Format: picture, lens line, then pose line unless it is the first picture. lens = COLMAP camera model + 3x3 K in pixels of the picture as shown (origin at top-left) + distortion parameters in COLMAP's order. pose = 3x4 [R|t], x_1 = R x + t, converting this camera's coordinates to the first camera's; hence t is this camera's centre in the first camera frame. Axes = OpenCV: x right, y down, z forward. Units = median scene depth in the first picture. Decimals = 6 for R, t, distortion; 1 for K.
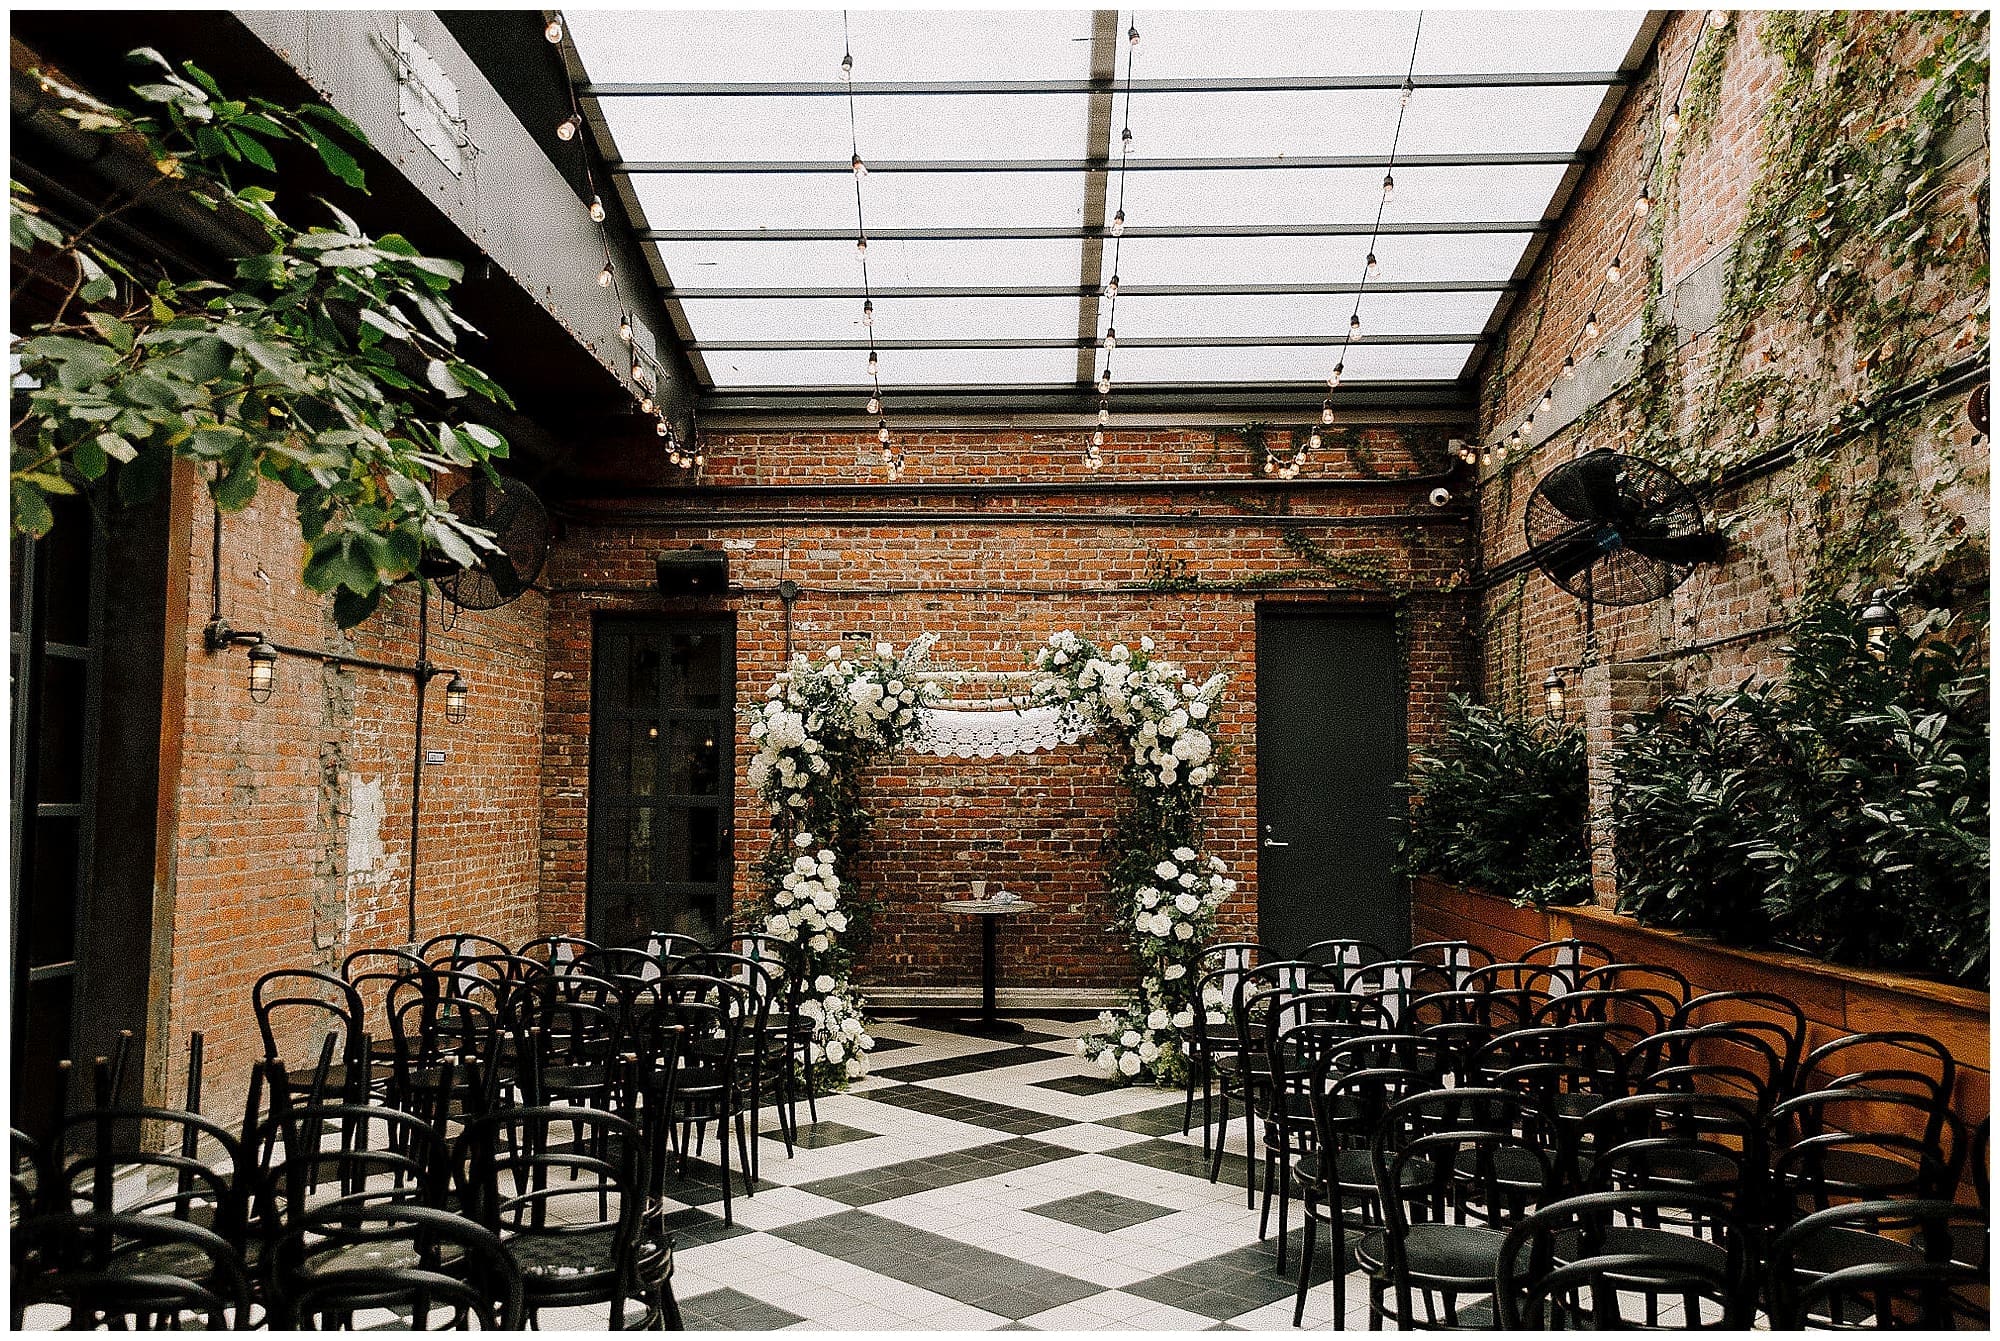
lens RADIAL K [[1772.8, 0, 1000.0], [0, 1772.8, 670.5], [0, 0, 1]] dist [-0.000759, -0.000516]
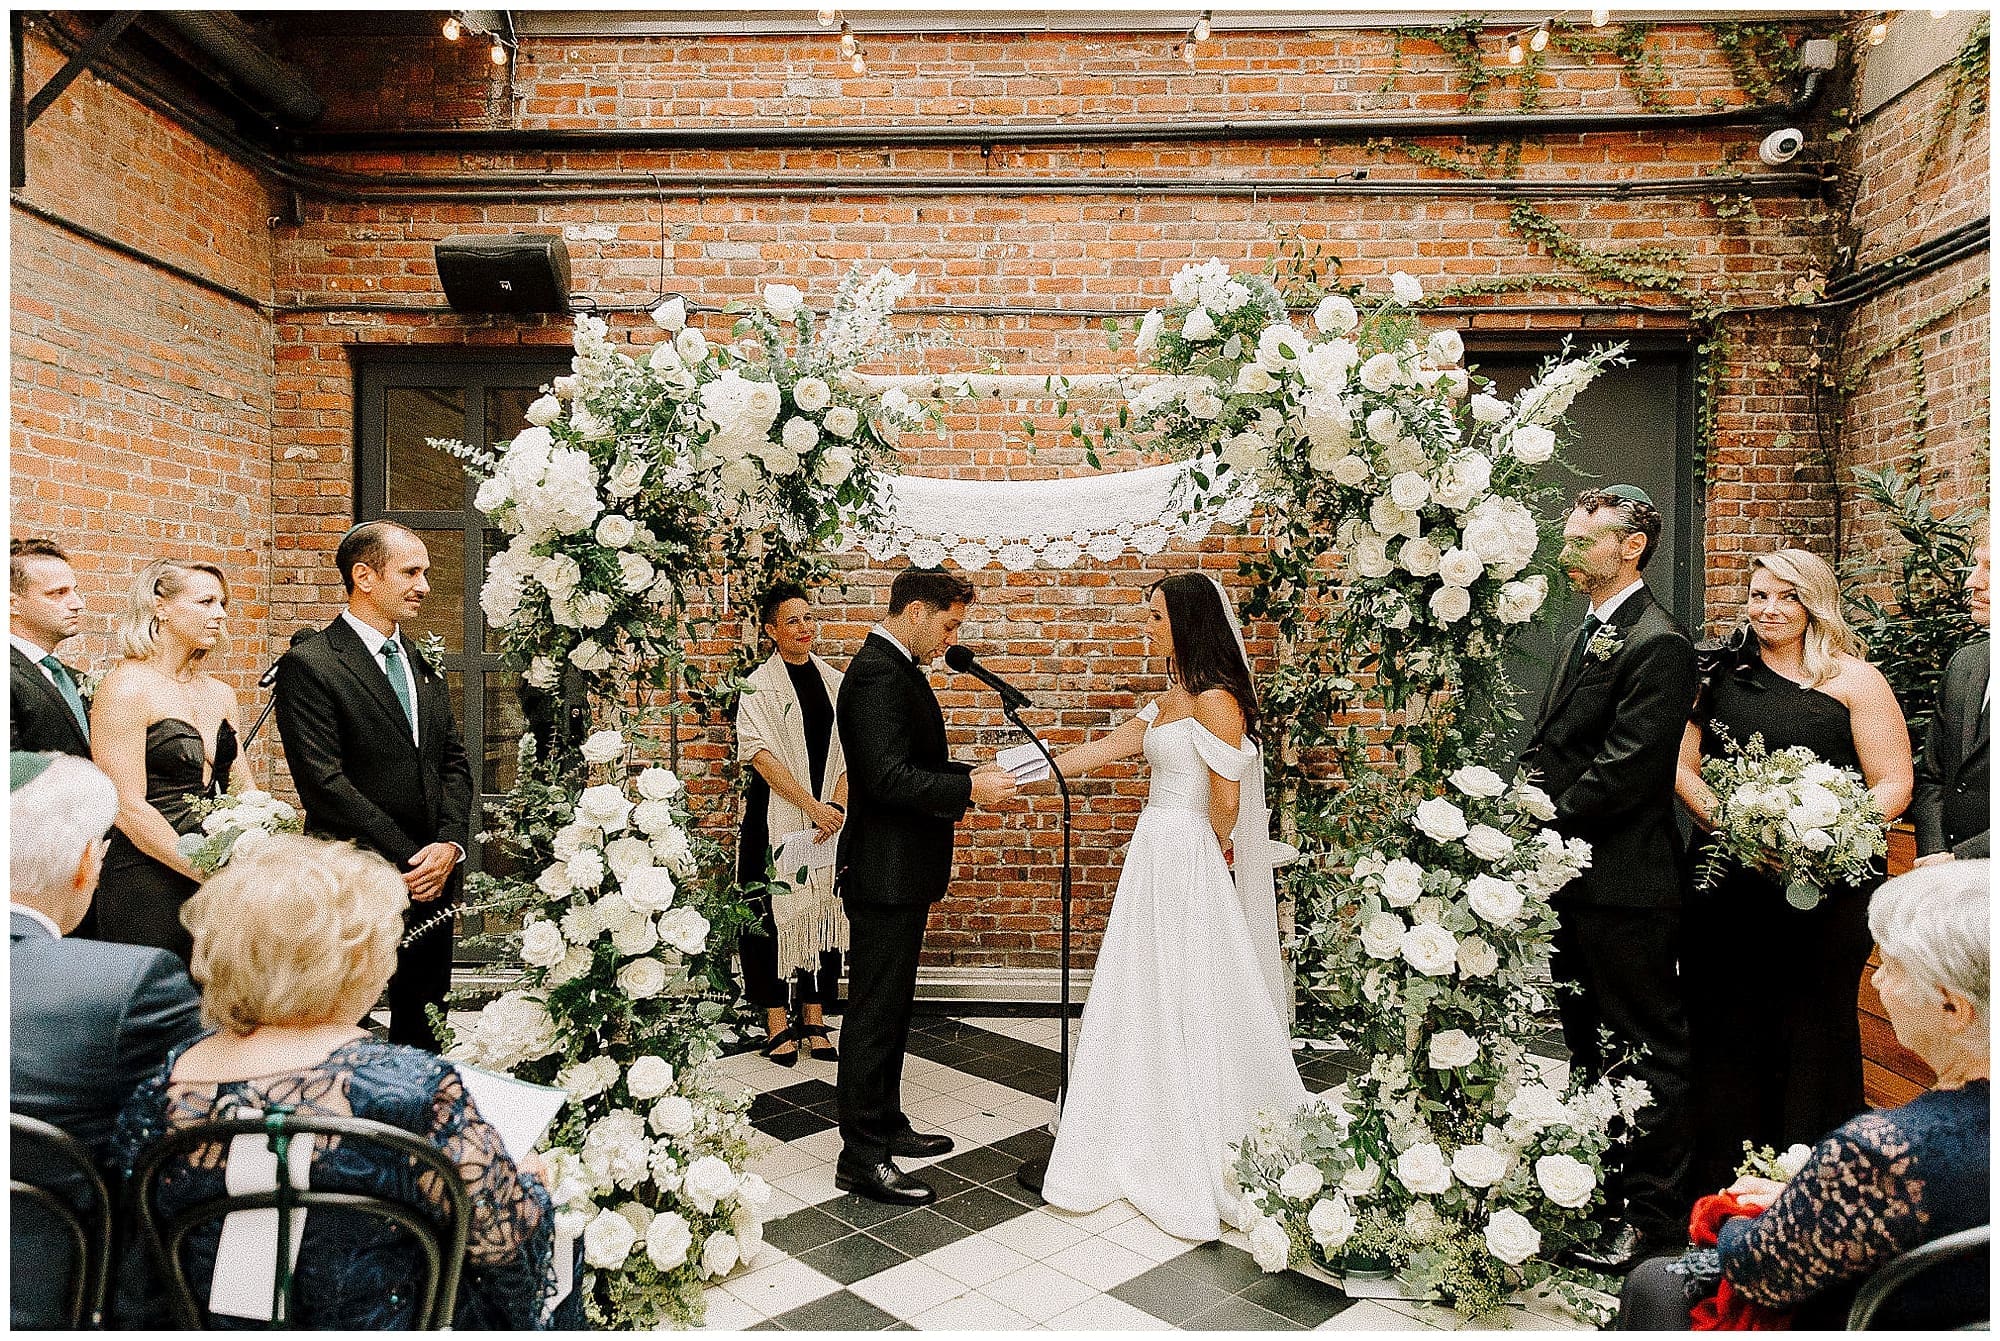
lens RADIAL K [[2278.1, 0, 992.6], [0, 2278.1, 611.5], [0, 0, 1]] dist [-0.004548, -0.437308]
pose [[0.999968, 0.002558, -0.007568, -0.005998], [-0.002181, 0.998779, 0.049348, 0.019157], [0.007685, -0.049329, 0.998753, 0.245873]]
